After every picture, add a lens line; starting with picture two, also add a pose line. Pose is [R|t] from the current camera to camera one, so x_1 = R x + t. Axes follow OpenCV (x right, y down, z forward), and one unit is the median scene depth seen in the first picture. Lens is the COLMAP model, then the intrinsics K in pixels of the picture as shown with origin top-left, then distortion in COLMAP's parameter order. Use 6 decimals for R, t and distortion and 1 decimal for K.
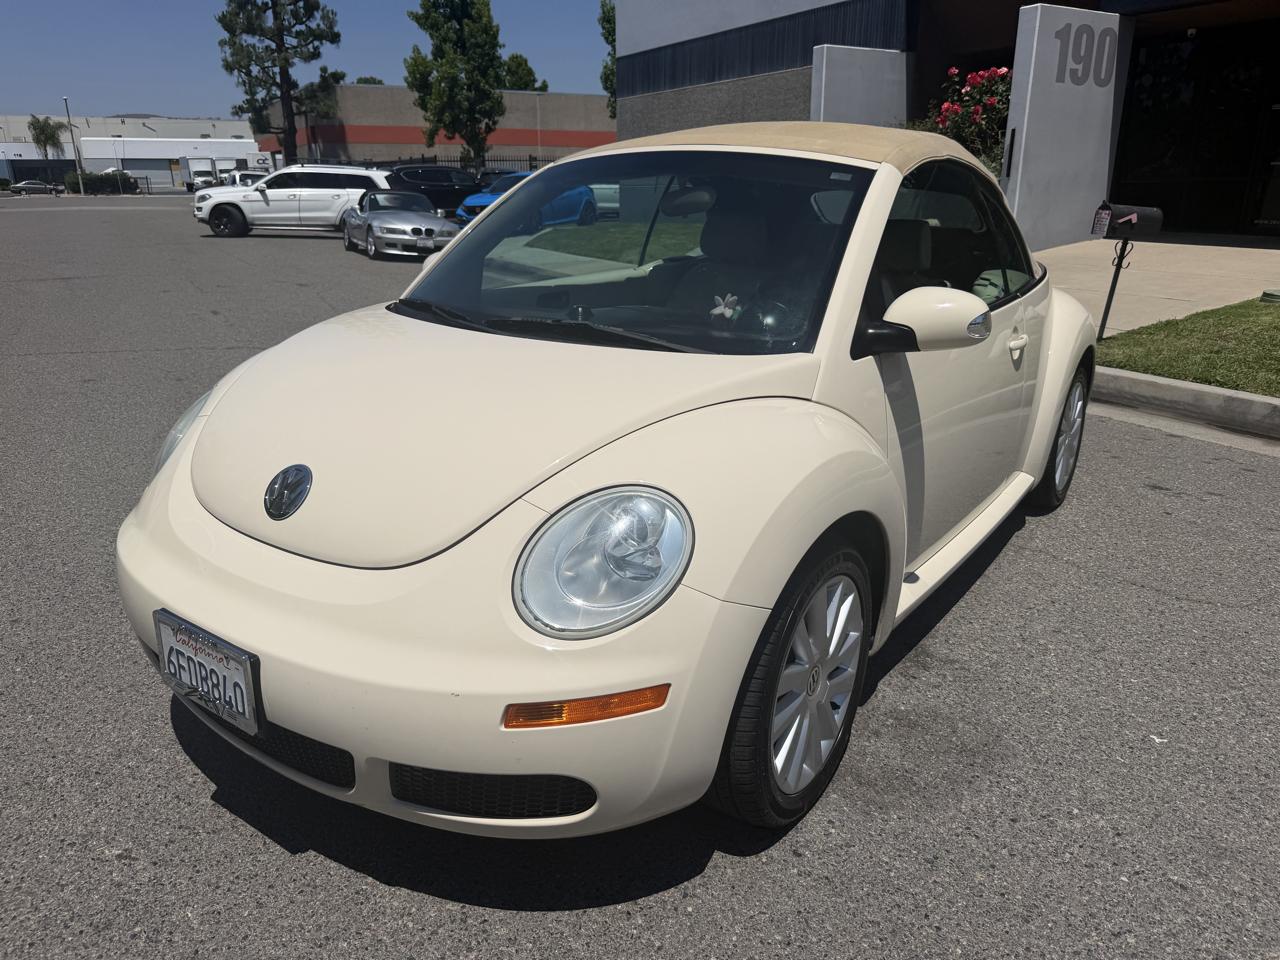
lens RADIAL K [[914.4, 0, 635.7], [0, 914.4, 478.3], [0, 0, 1]] dist [-0.010627, -0.003314]
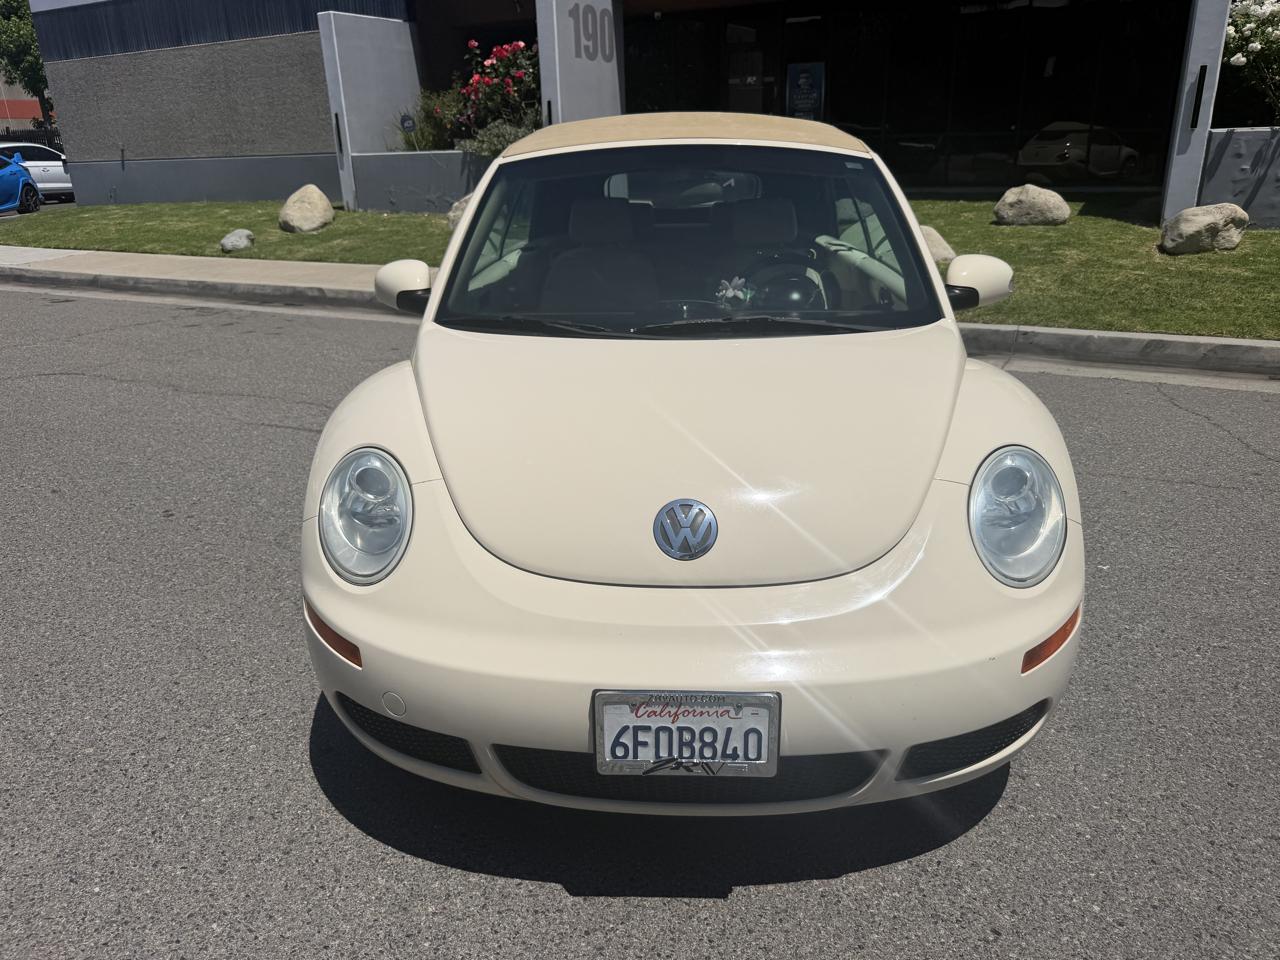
lens RADIAL K [[914.4, 0, 635.7], [0, 914.4, 478.3], [0, 0, 1]] dist [-0.010627, -0.003314]
pose [[0.837810, -0.207164, 0.505132, -0.103711], [0.190710, 0.977979, 0.084777, -0.014880], [-0.511571, 0.025306, 0.858868, 0.025711]]
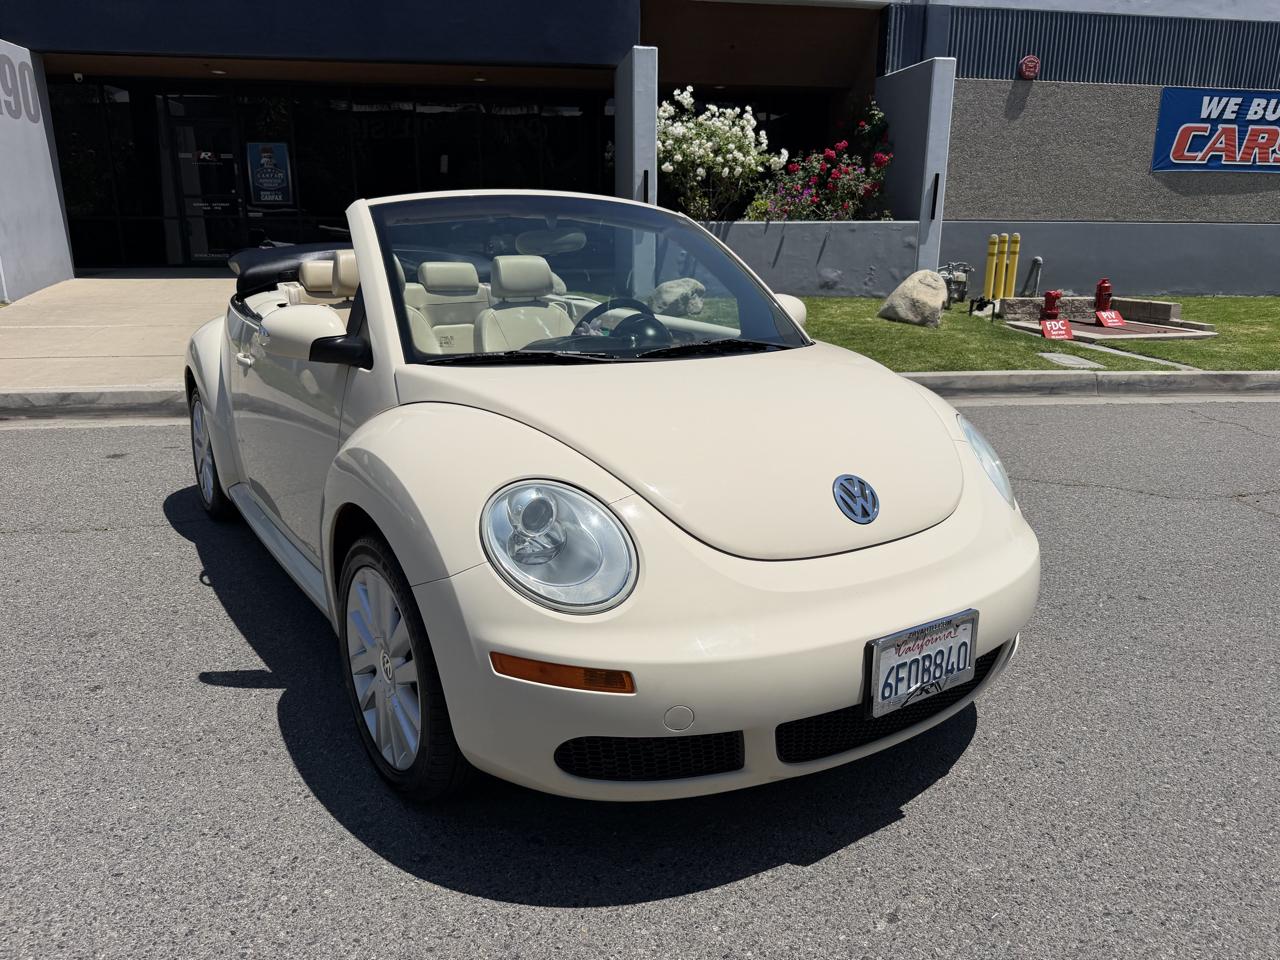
lens RADIAL K [[902.7, 0, 642.6], [0, 902.7, 478.8], [0, 0, 1]] dist [0.010687, -0.023089]
pose [[0.355213, -0.245980, 0.901841, -0.169035], [0.279143, 0.948651, 0.148800, -0.028542], [-0.892134, 0.198887, 0.405636, 0.091460]]
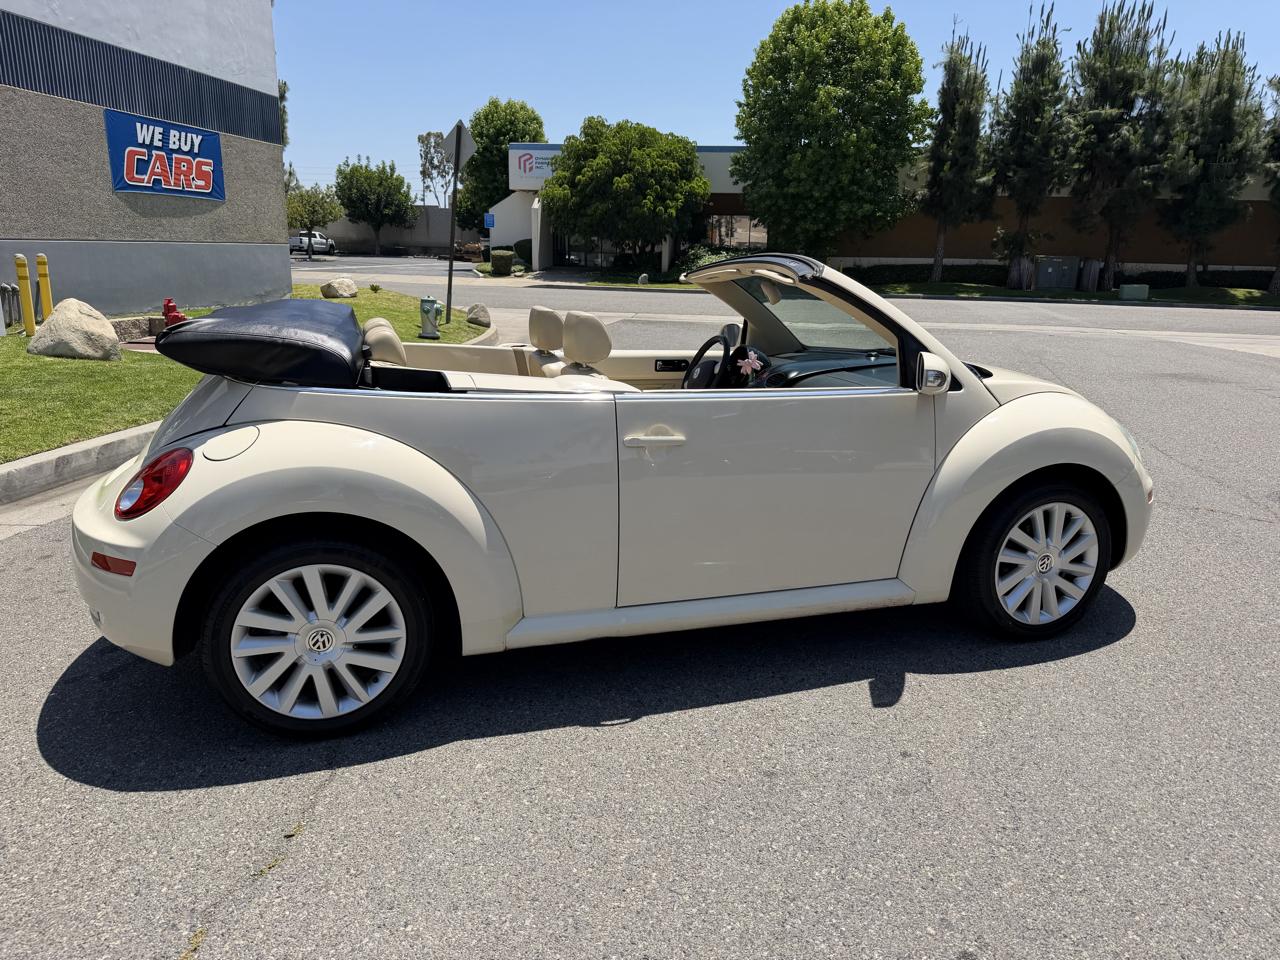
lens RADIAL K [[896.6, 0, 655.3], [0, 896.6, 488.2], [0, 0, 1]] dist [0.027492, -0.044808]
pose [[-0.799600, -0.164731, 0.577498, -0.112747], [0.165391, 0.864046, 0.475468, -0.129467], [-0.577310, 0.475697, -0.663646, 0.383793]]
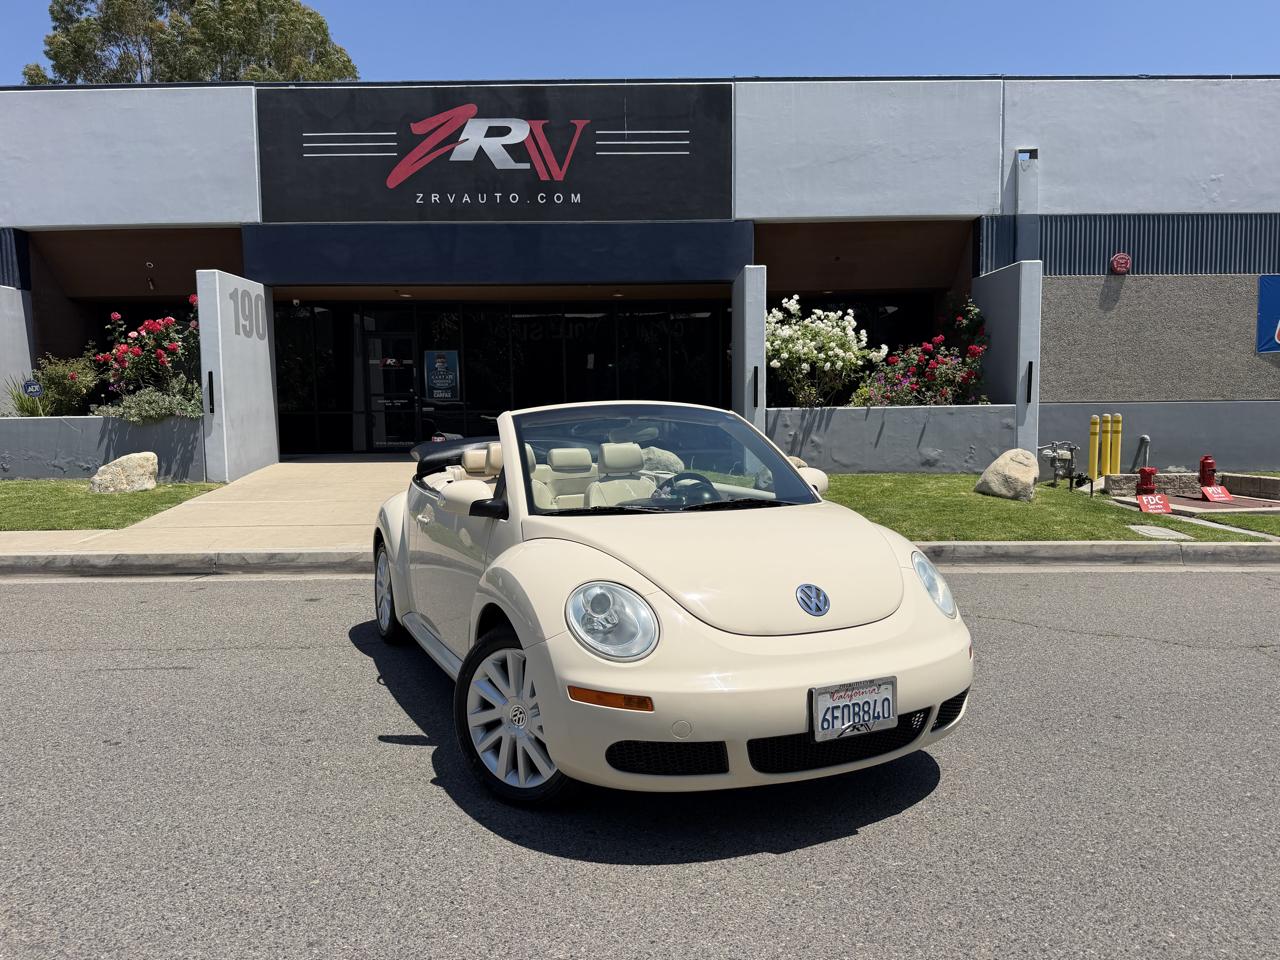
lens RADIAL K [[890.3, 0, 645.0], [0, 890.3, 485.5], [0, 0, 1]] dist [0.087545, -0.127509]
pose [[0.488289, -0.073297, 0.869599, -0.224708], [0.275676, 0.958397, -0.074013, -0.017557], [-0.827996, 0.275867, 0.488181, 0.047161]]
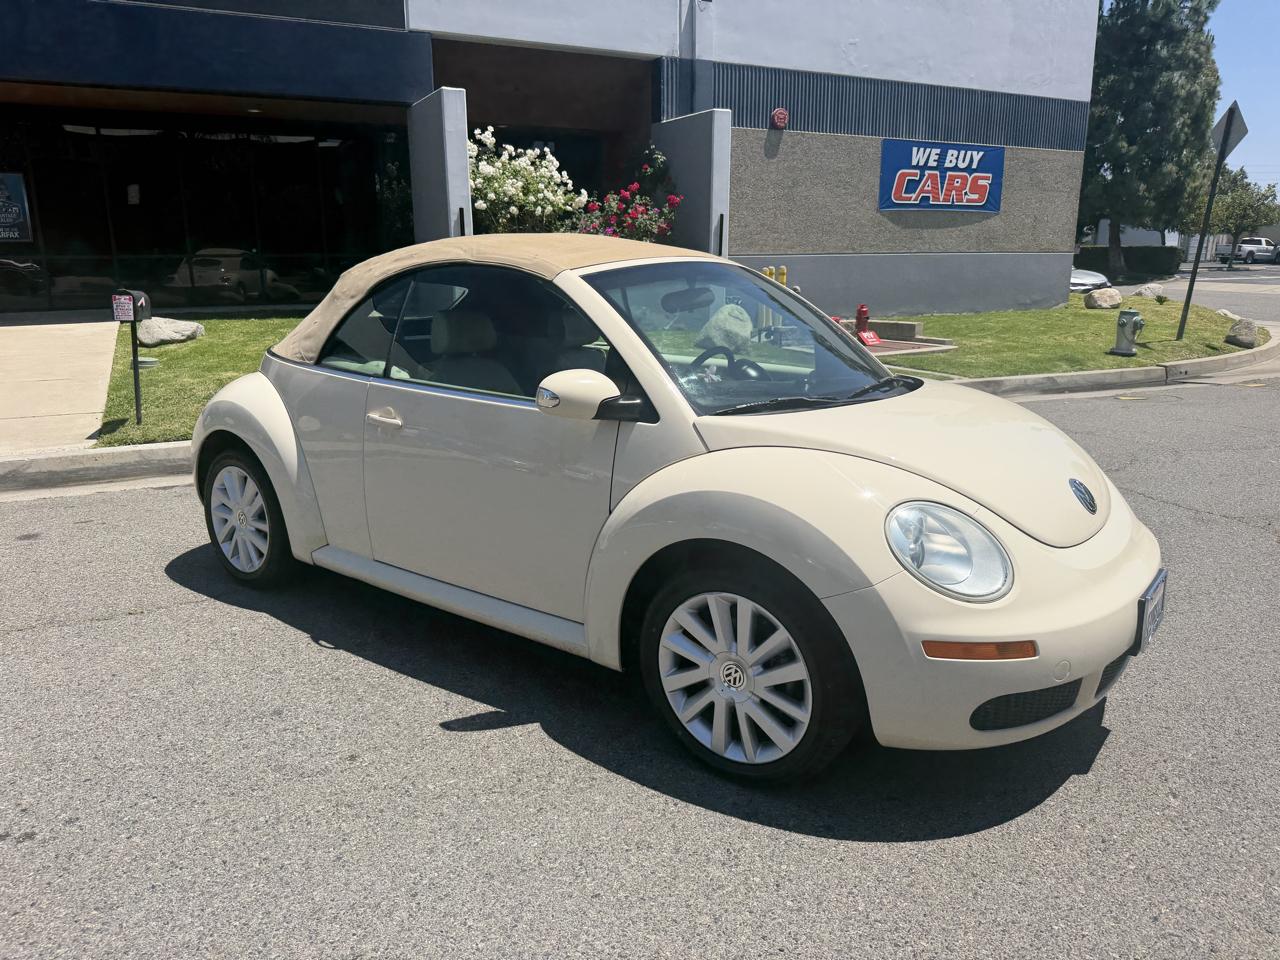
lens RADIAL K [[904.4, 0, 638.4], [0, 904.4, 480.6], [0, 0, 1]] dist [0.016945, -0.041237]
pose [[0.049664, -0.239337, 0.969666, -0.213197], [0.307149, 0.927474, 0.213191, -0.063571], [-0.950365, 0.287244, 0.119575, 0.175829]]
